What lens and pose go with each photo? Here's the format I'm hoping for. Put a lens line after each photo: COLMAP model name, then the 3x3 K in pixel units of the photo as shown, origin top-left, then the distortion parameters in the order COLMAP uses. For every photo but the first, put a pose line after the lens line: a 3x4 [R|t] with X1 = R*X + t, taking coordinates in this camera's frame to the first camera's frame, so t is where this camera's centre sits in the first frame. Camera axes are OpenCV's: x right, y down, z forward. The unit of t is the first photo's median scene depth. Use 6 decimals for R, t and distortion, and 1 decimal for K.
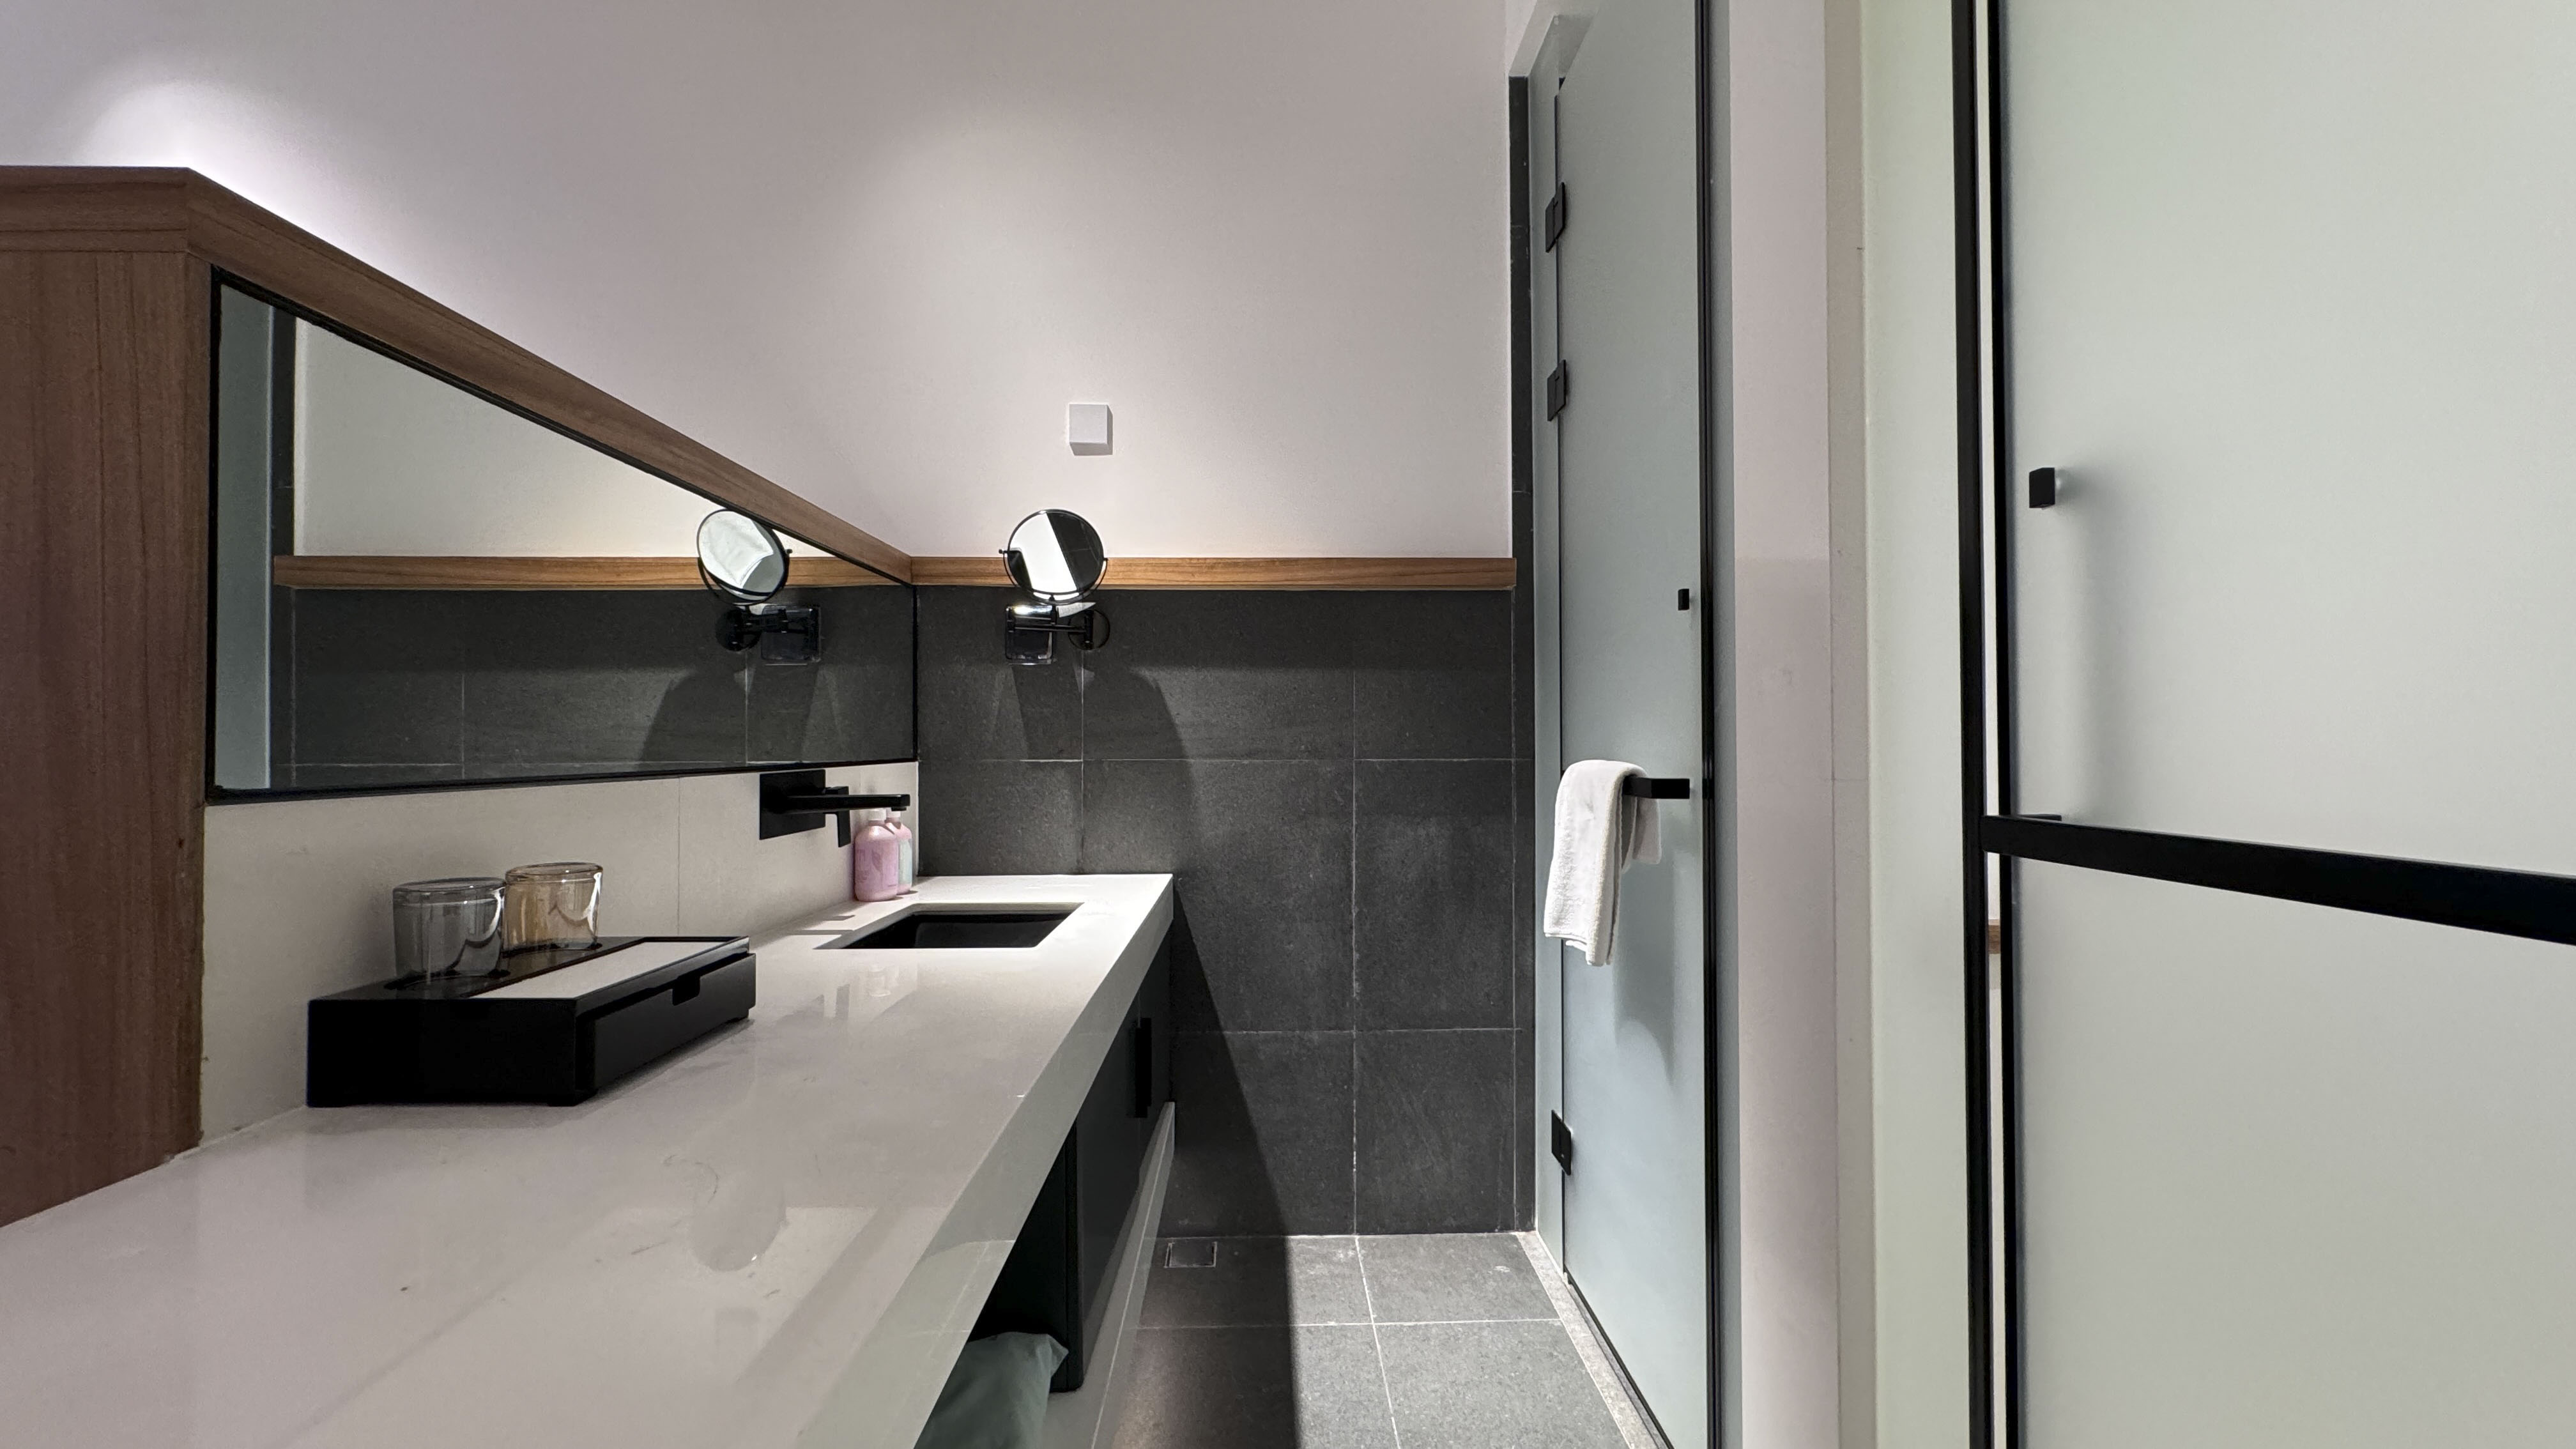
lens RADIAL K [[1023.1, 0, 1288.0], [0, 1023.1, 724.5], [0, 0, 1]] dist [-0.001833, 0.000577]
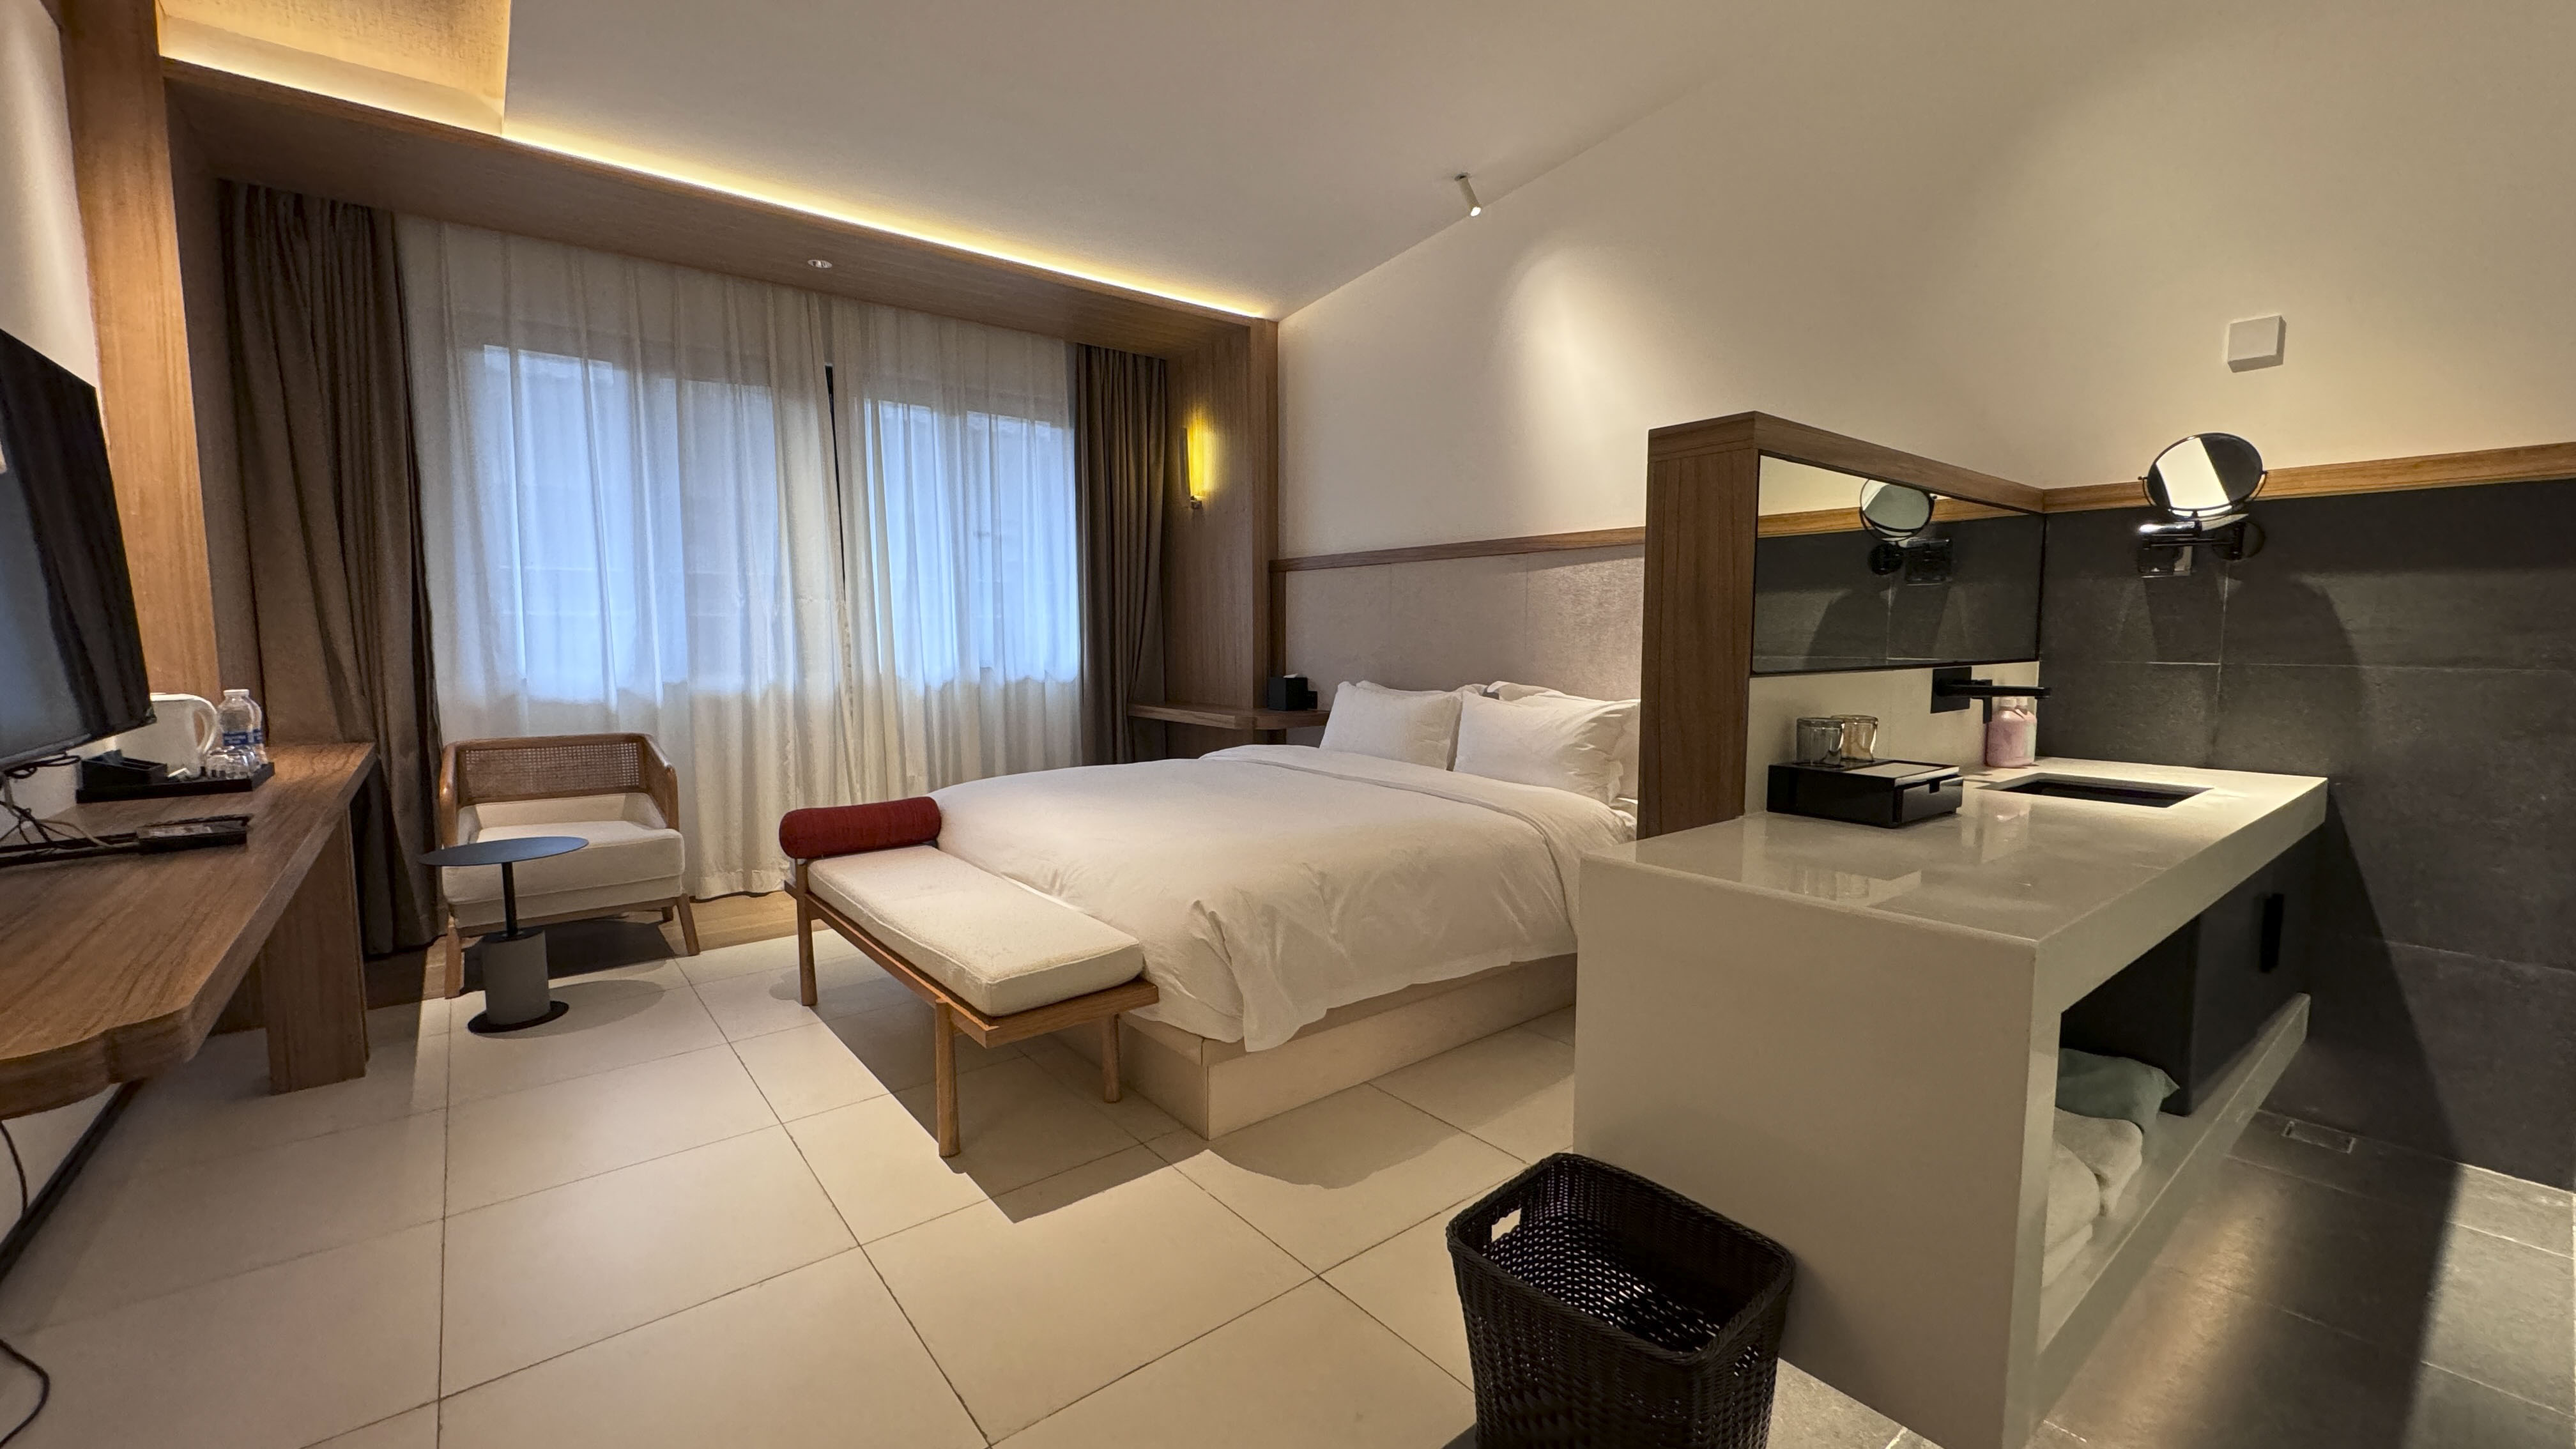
lens RADIAL K [[1023.1, 0, 1288.0], [0, 1023.1, 724.5], [0, 0, 1]] dist [-0.001833, 0.000577]
pose [[0.599702, 0.074489, -0.796749, 0.074362], [0.011407, 0.994761, 0.101587, -0.022518], [0.800142, -0.070011, 0.595710, -0.440141]]
